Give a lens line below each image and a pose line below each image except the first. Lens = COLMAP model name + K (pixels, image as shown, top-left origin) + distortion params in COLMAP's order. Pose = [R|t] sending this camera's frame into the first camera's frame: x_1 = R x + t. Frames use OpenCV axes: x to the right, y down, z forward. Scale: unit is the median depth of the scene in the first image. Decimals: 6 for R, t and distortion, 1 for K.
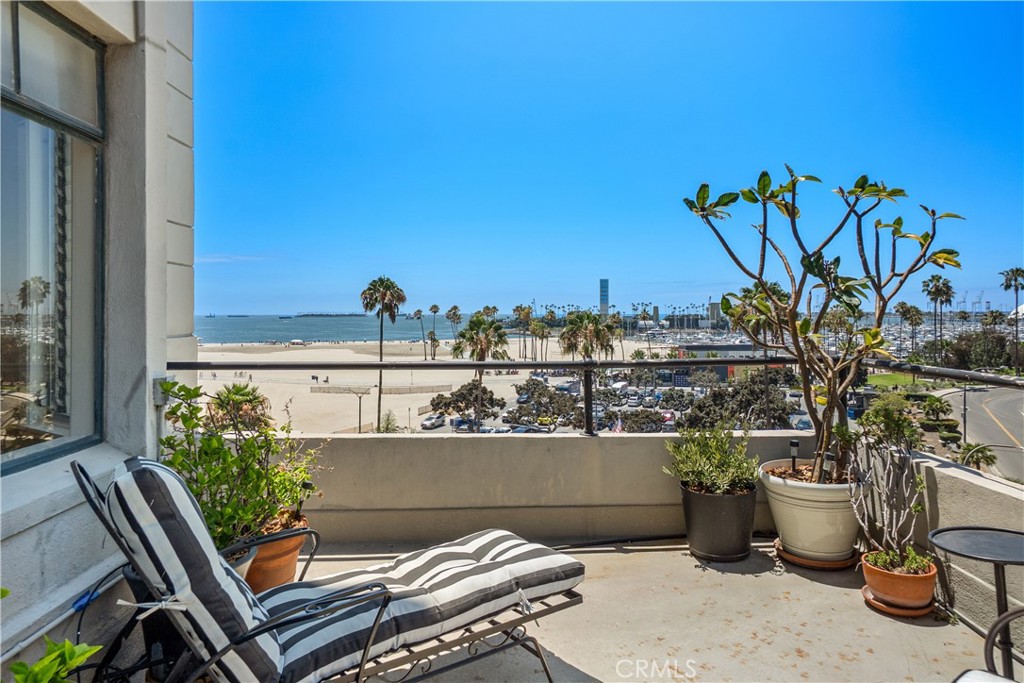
lens RADIAL K [[654.1, 0, 514.2], [0, 654.1, 309.4], [0, 0, 1]] dist [0.010328, 0.020997]
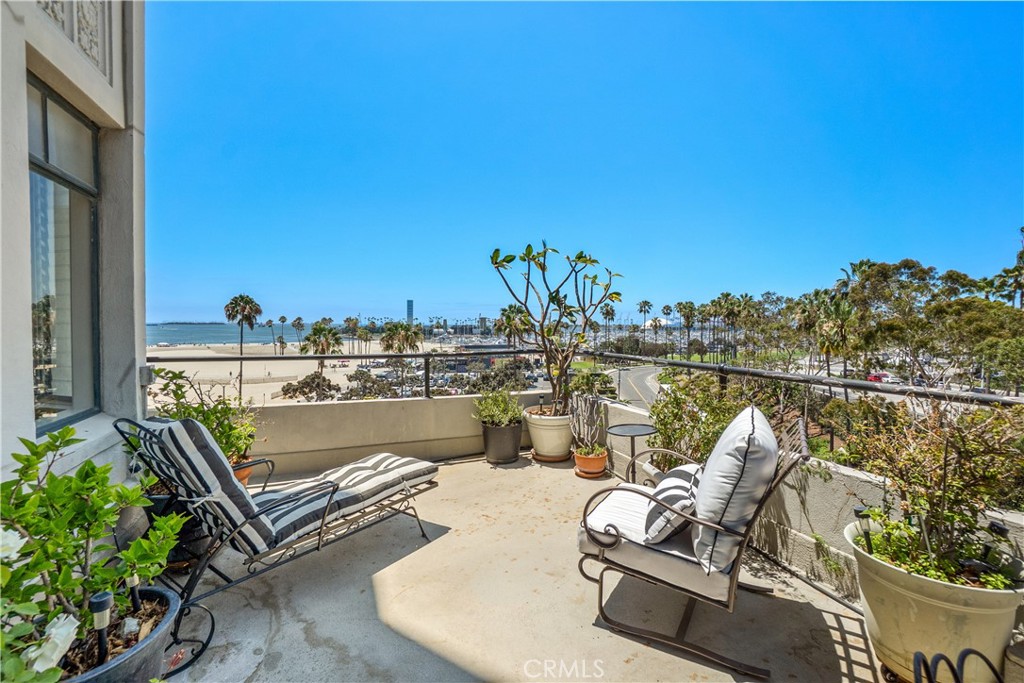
lens RADIAL K [[446.4, 0, 506.4], [0, 446.4, 345.7], [0, 0, 1]] dist [-0.009204, 0.001001]
pose [[0.940066, -0.008141, 0.340894, -0.105564], [-0.010706, 0.998518, 0.053367, -0.000811], [-0.340824, -0.053818, 0.938586, -0.144778]]
